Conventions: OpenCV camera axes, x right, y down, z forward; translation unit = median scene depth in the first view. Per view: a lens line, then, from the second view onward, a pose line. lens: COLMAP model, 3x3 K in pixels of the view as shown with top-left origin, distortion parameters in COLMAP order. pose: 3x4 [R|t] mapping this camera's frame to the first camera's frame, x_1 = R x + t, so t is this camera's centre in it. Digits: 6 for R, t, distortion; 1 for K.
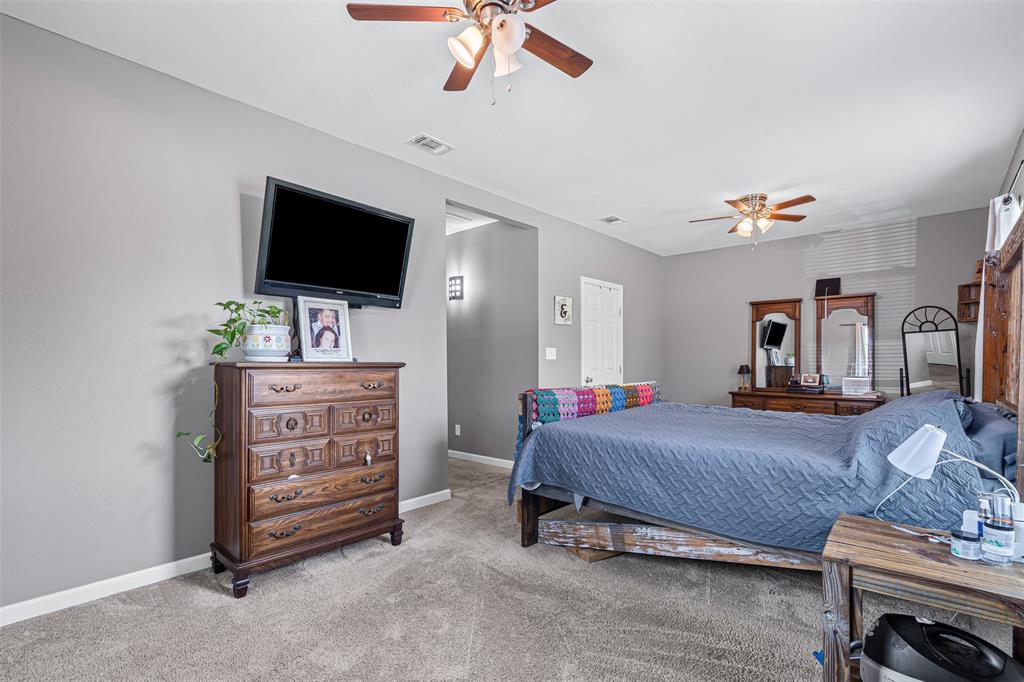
lens RADIAL K [[475.6, 0, 508.3], [0, 475.6, 343.2], [0, 0, 1]] dist [-0.001224, 0.000178]
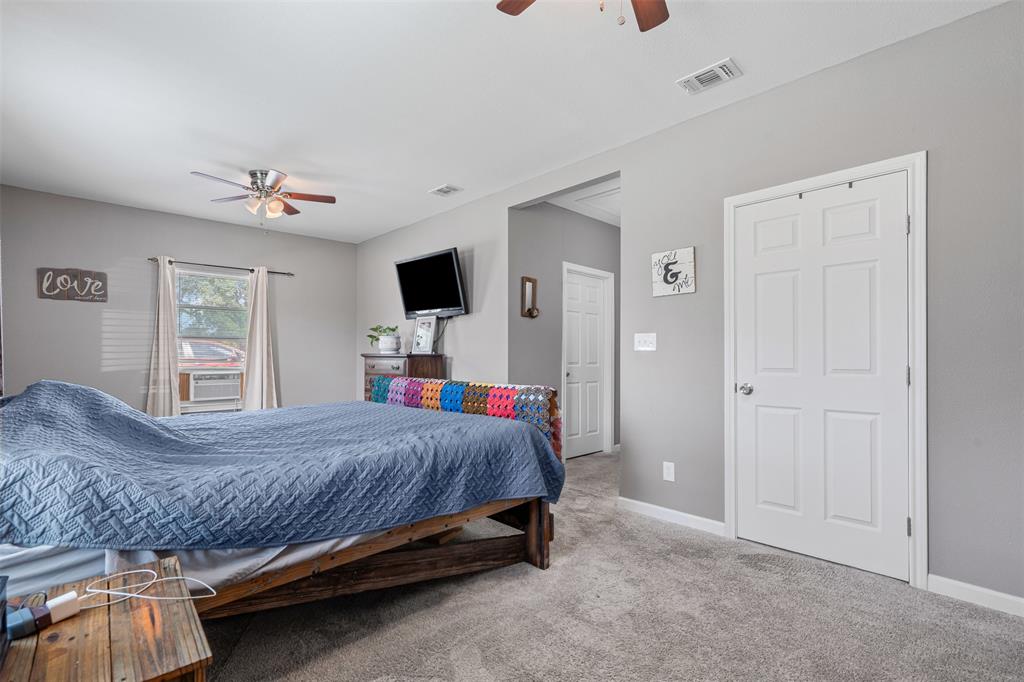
lens RADIAL K [[475.6, 0, 508.3], [0, 475.6, 343.2], [0, 0, 1]] dist [-0.001224, 0.000178]
pose [[-0.068716, -0.018694, -0.997461, 0.760971], [0.040179, 0.998961, -0.021490, 0.029647], [0.996827, -0.041554, -0.067894, 0.830887]]
